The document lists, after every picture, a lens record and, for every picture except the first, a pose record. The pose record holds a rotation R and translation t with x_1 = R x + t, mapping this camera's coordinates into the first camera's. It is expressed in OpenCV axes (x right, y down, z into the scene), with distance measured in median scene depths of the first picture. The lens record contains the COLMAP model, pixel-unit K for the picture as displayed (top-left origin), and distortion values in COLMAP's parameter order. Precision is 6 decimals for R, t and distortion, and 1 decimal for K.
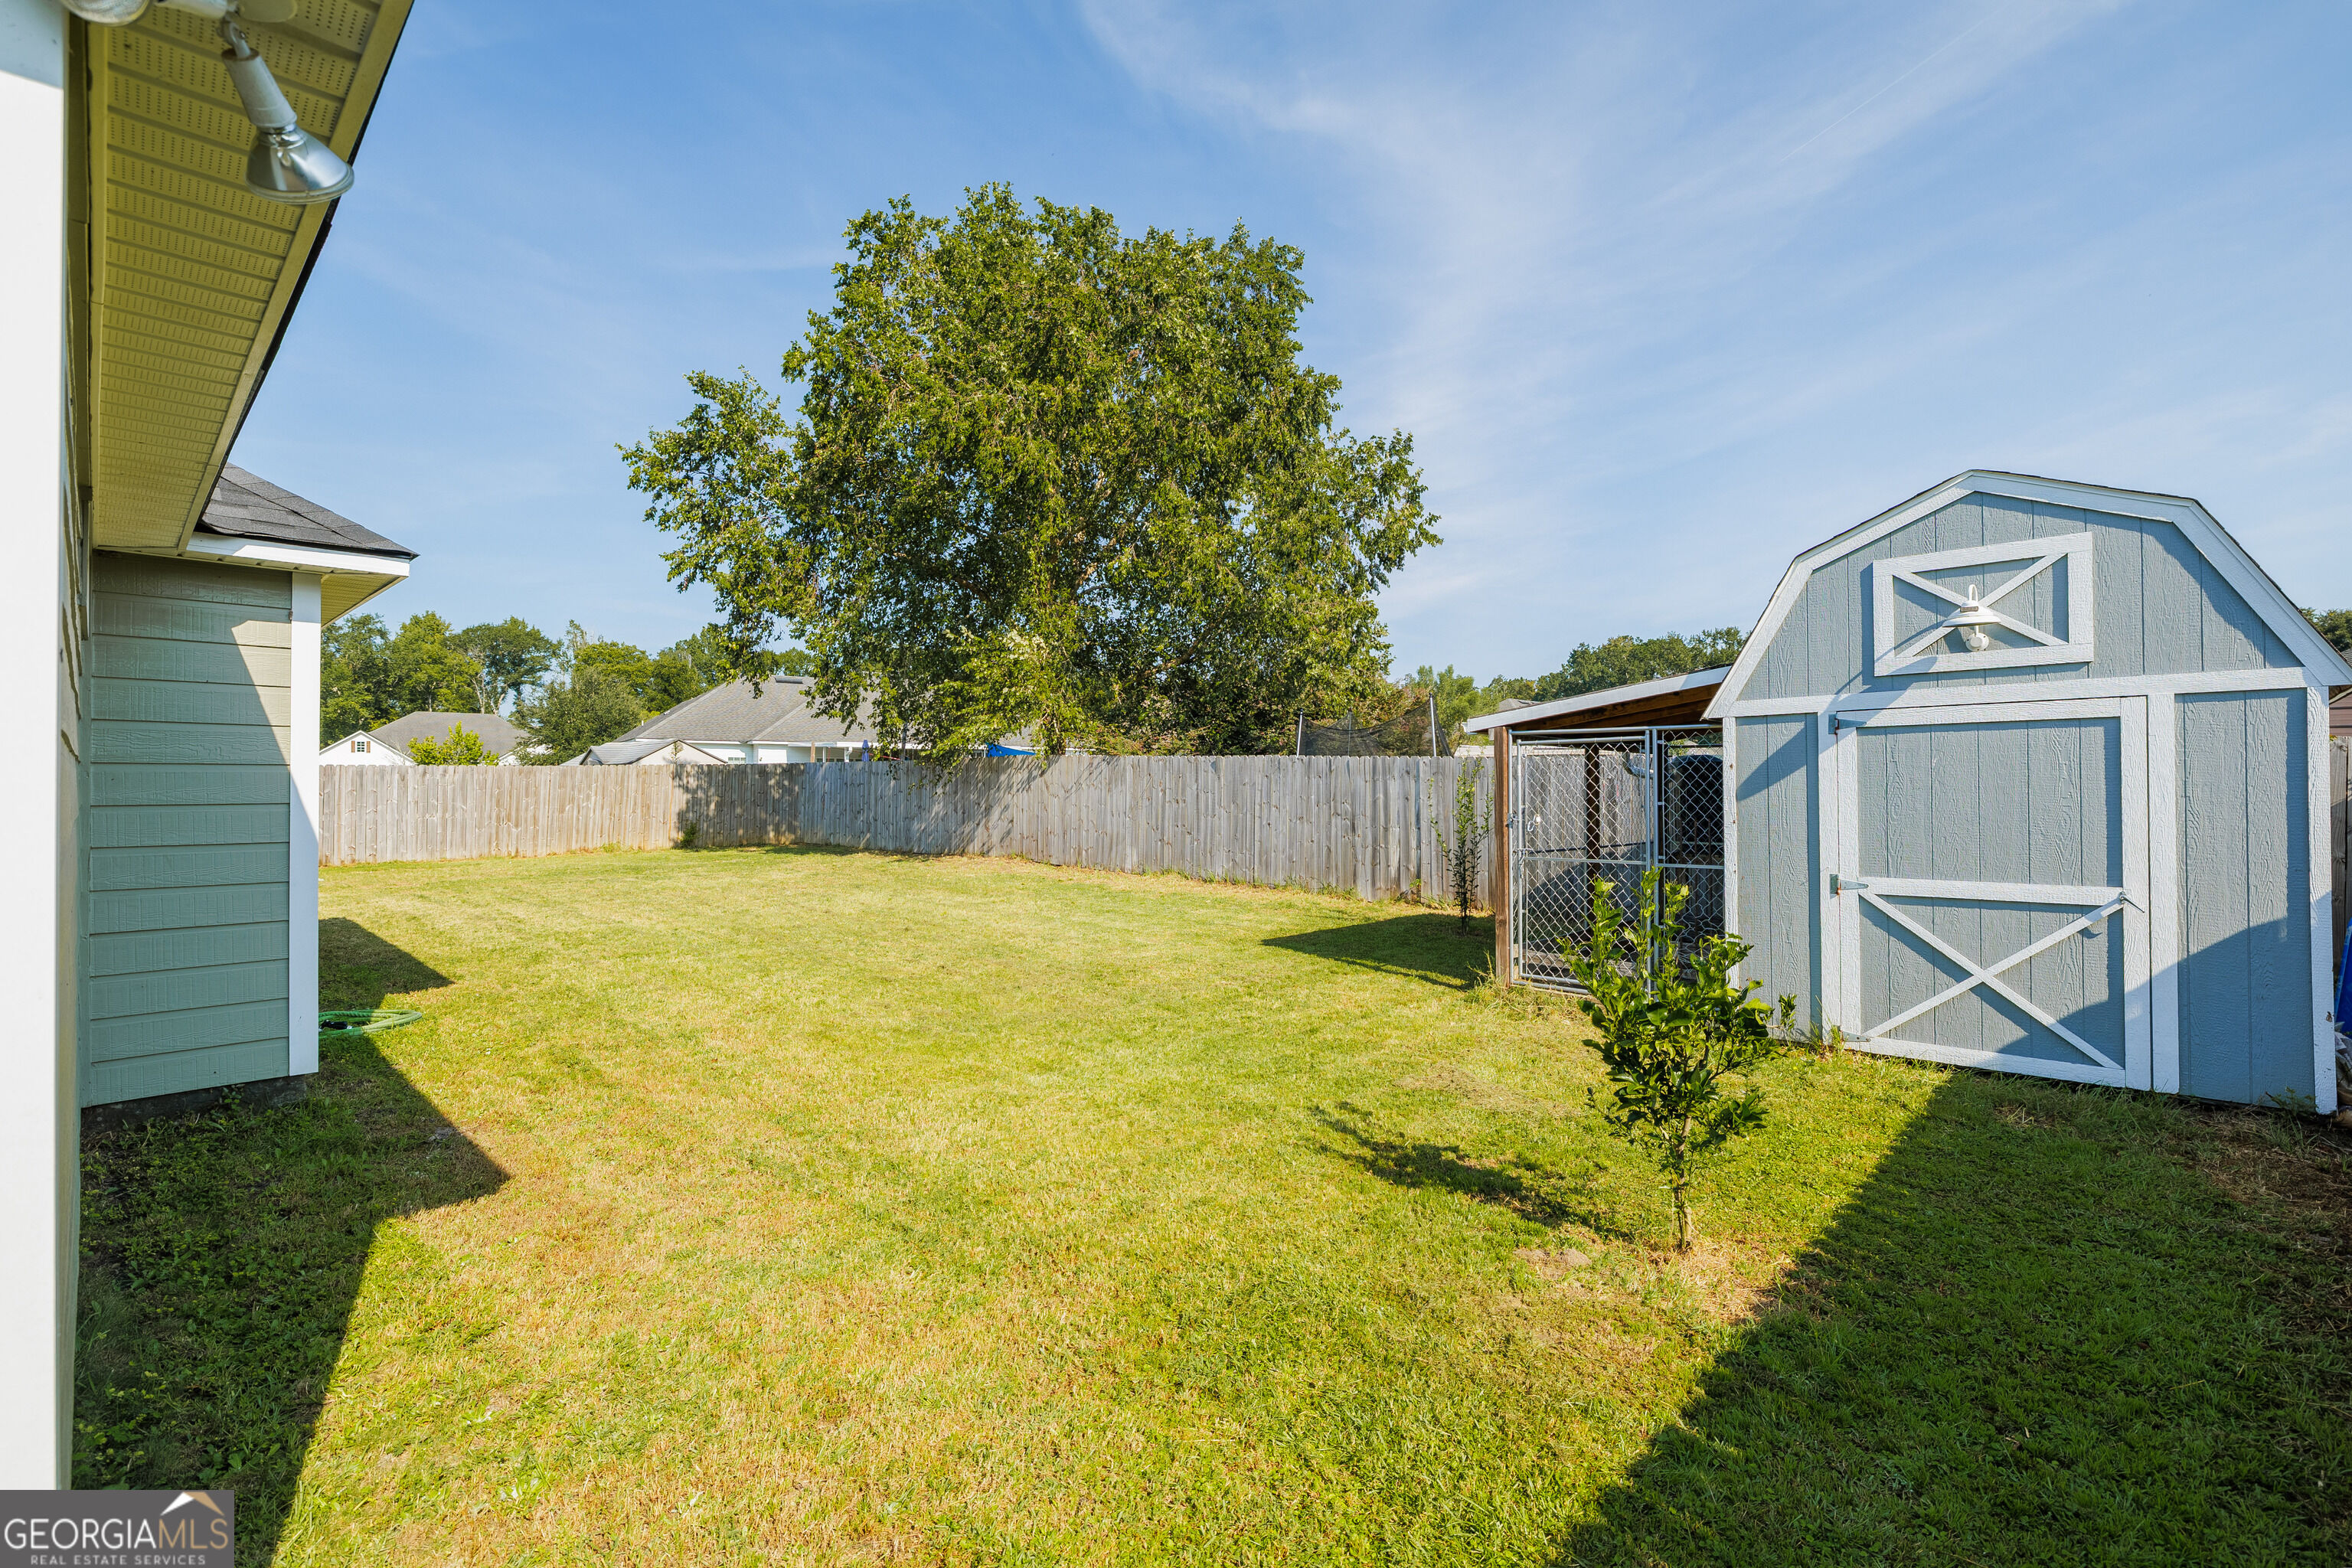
lens RADIAL K [[1073.5, 0, 1176.0], [0, 1073.5, 784.0], [0, 0, 1]] dist [-0.001384, -0.000103]
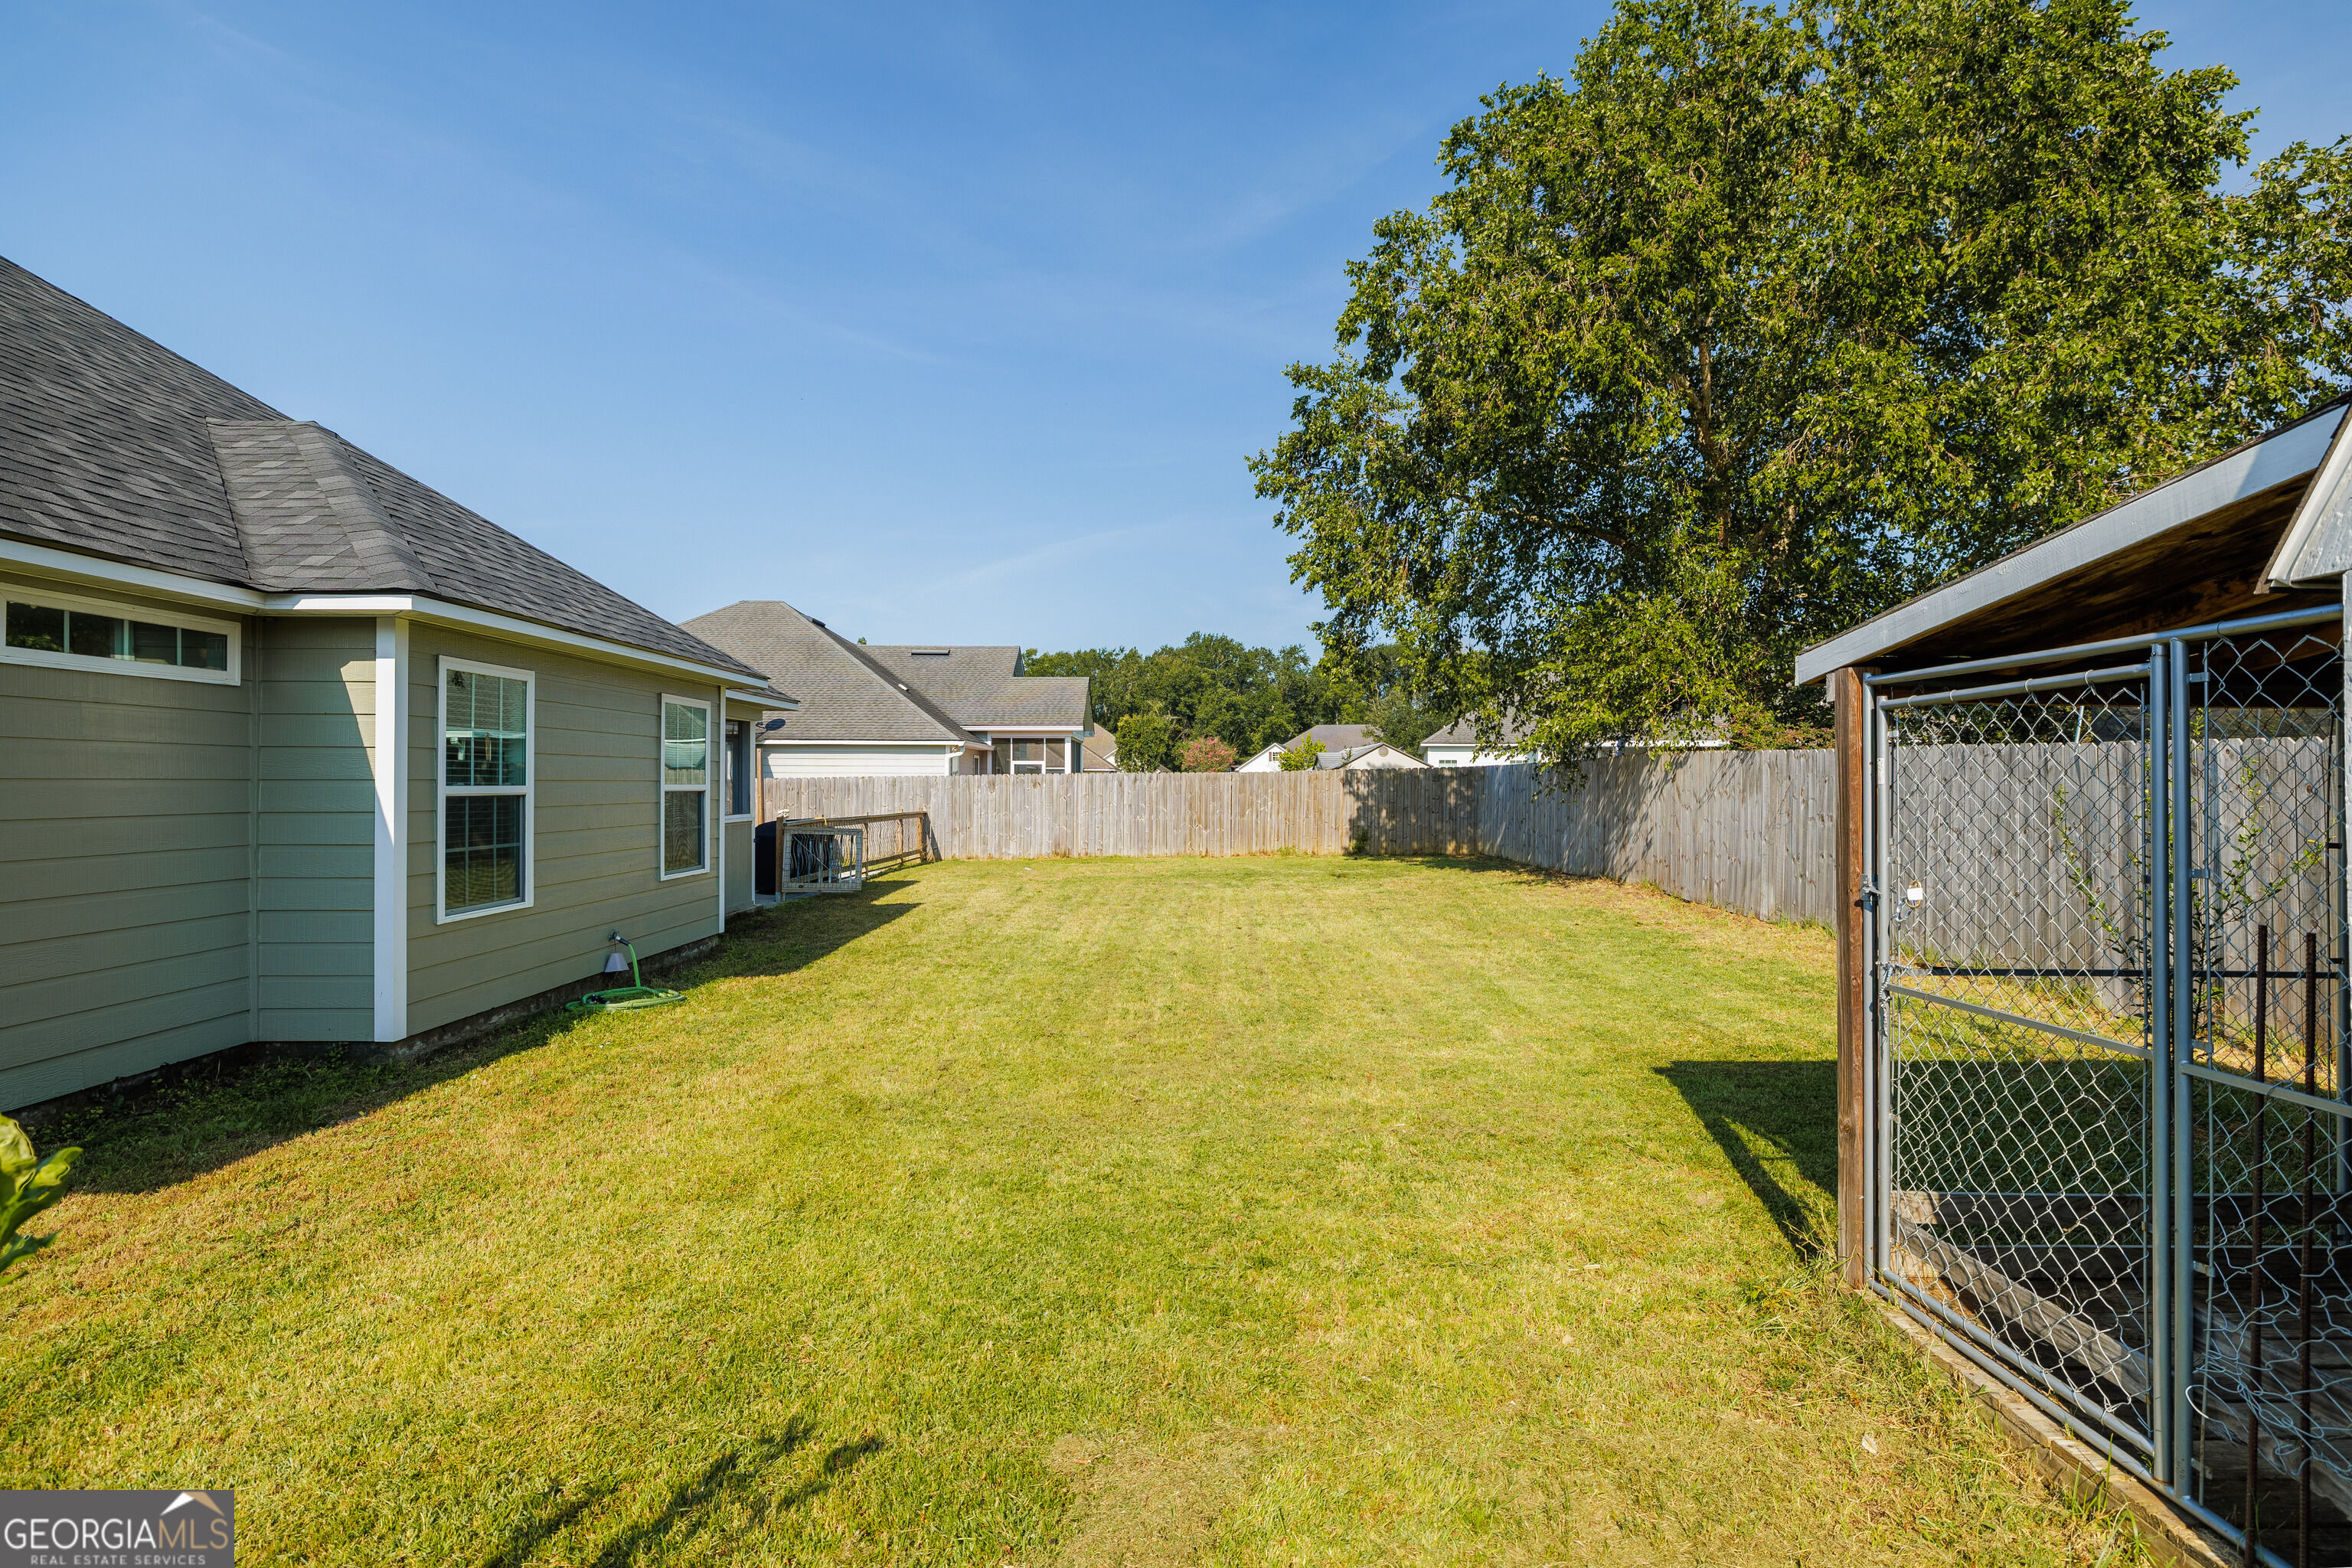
lens RADIAL K [[1112.8, 0, 1138.2], [0, 1112.8, 781.4], [0, 0, 1]] dist [-0.001441, -0.000379]
pose [[0.695299, -0.003986, -0.718710, 0.536723], [0.000197, 0.999986, -0.005355, -0.007673], [0.718721, 0.003582, 0.695290, 0.623269]]
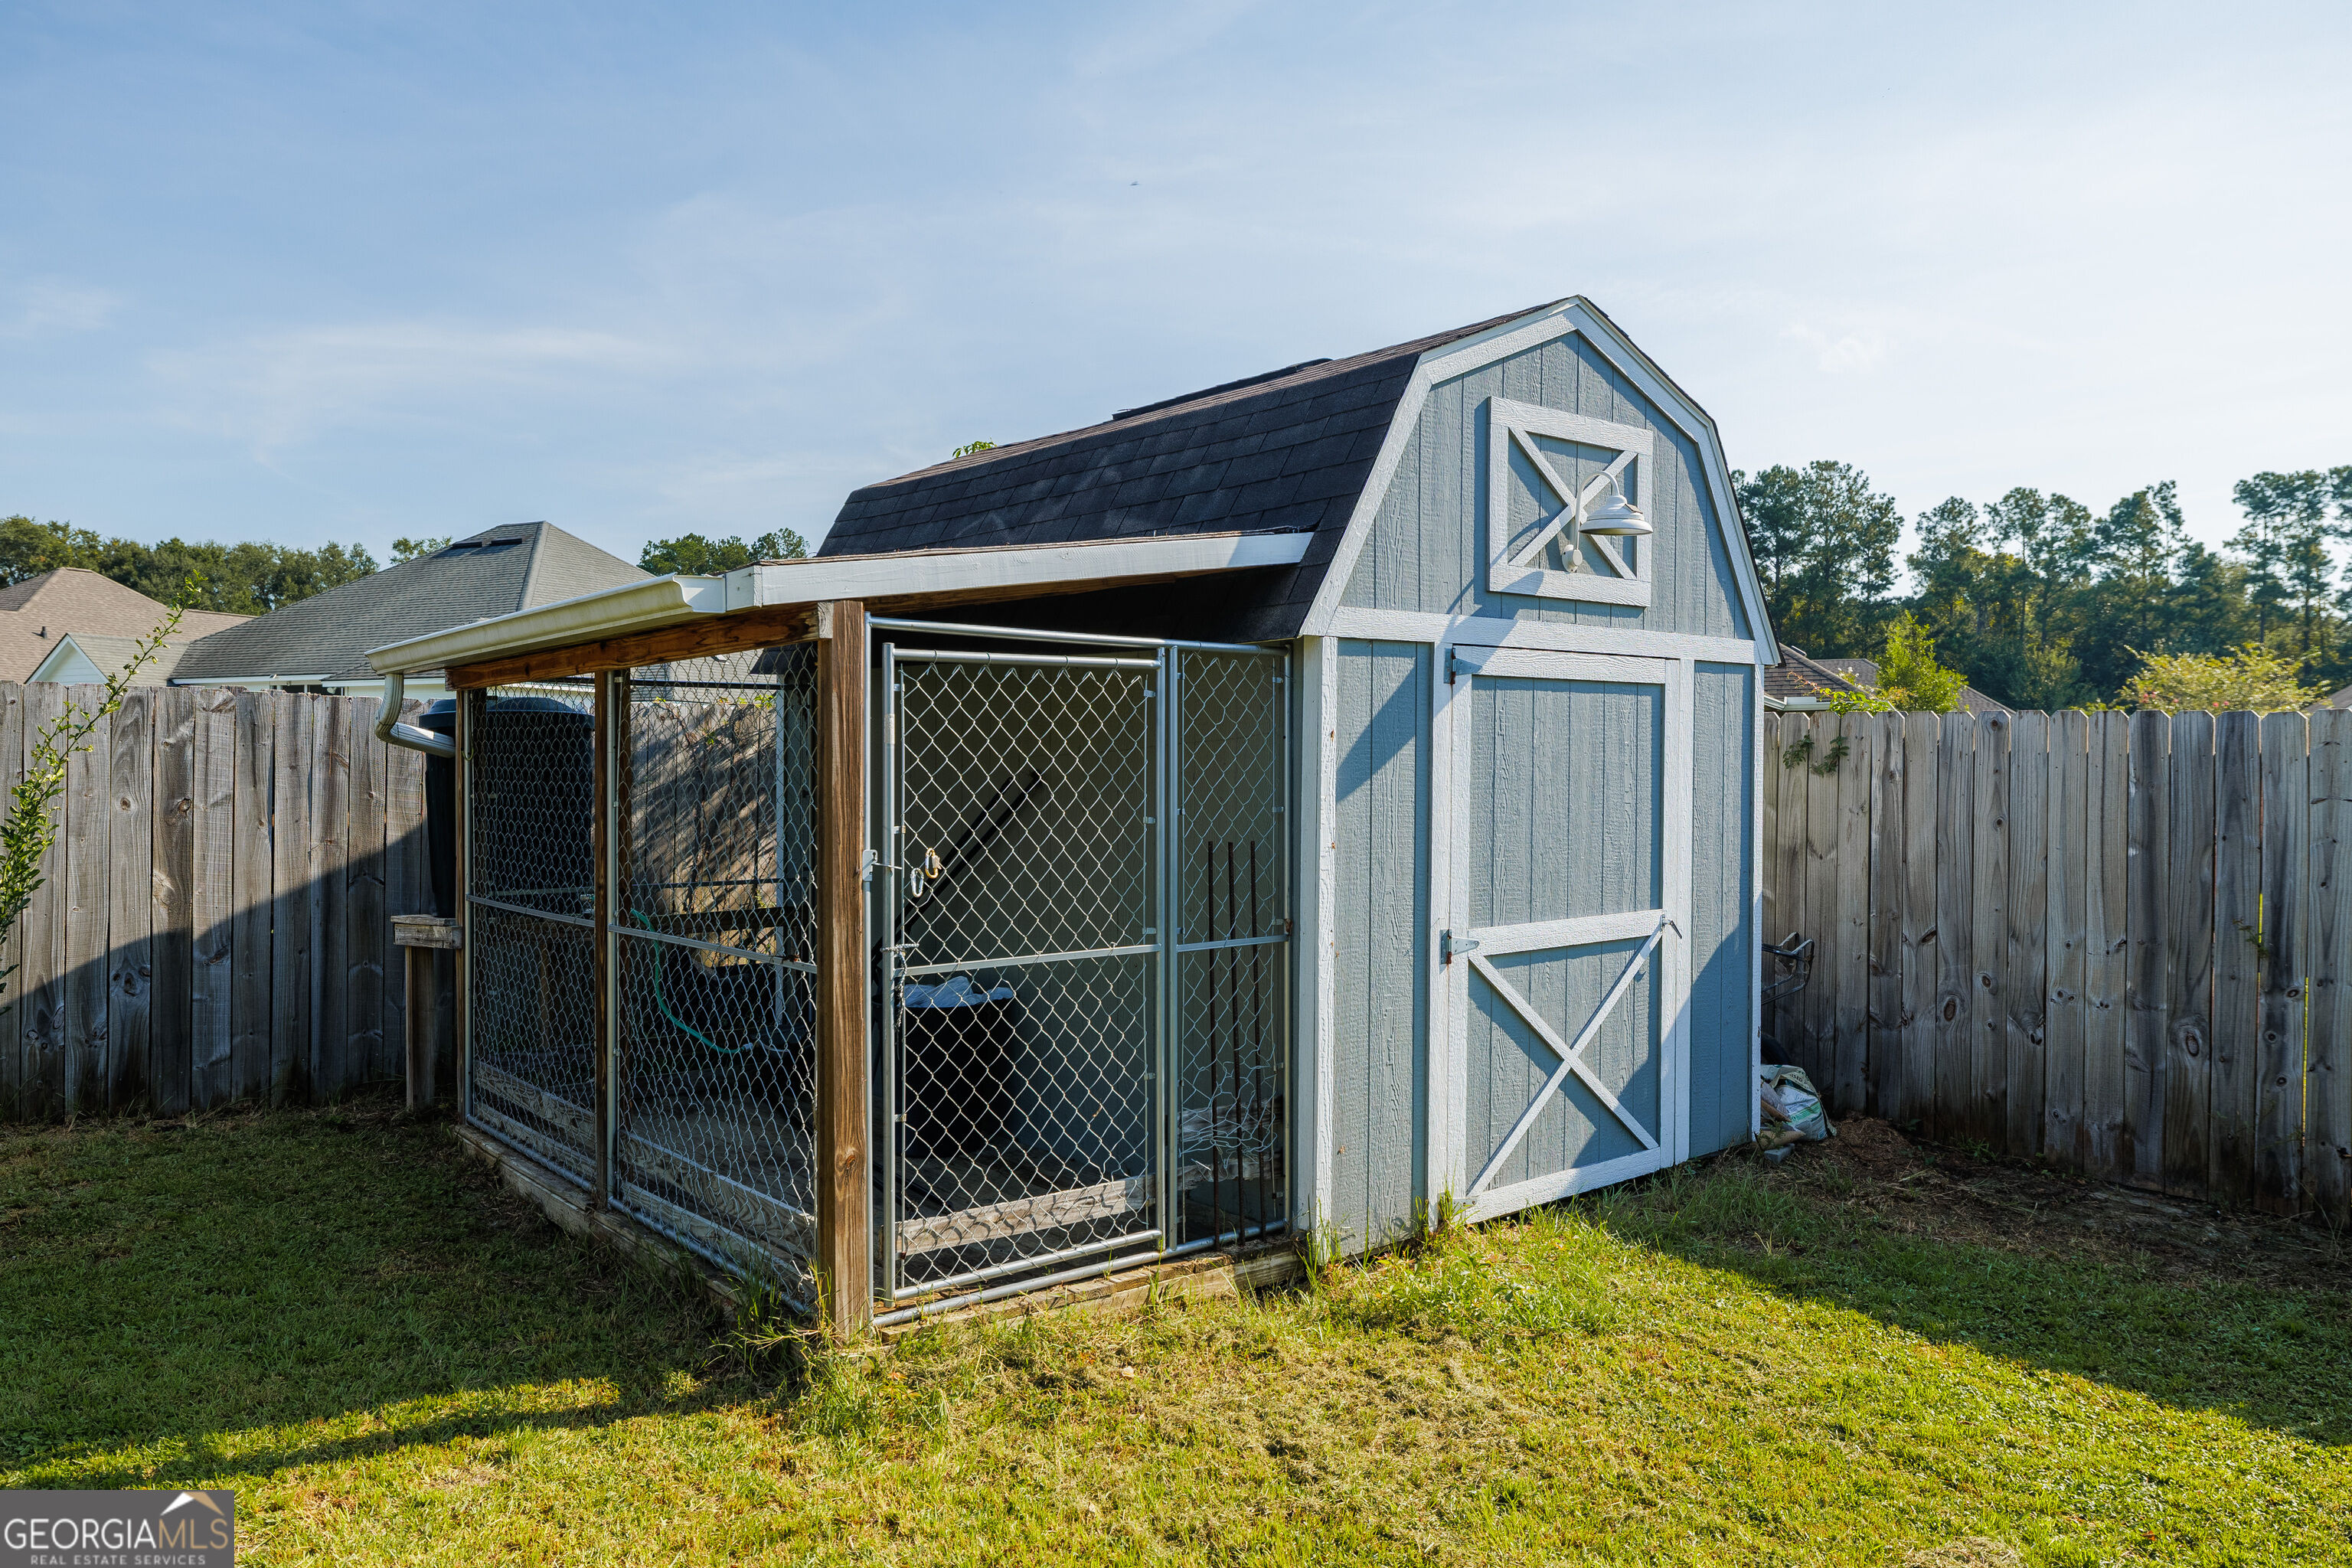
lens RADIAL K [[1626.5, 0, 1176.0], [0, 1626.5, 784.0], [0, 0, 1]] dist [-0.002777, 0.000034]
pose [[0.105082, -0.007904, 0.994432, -0.261128], [-0.009036, 0.999920, 0.008903, 0.000483], [-0.994423, -0.009921, 0.105002, 1.055754]]
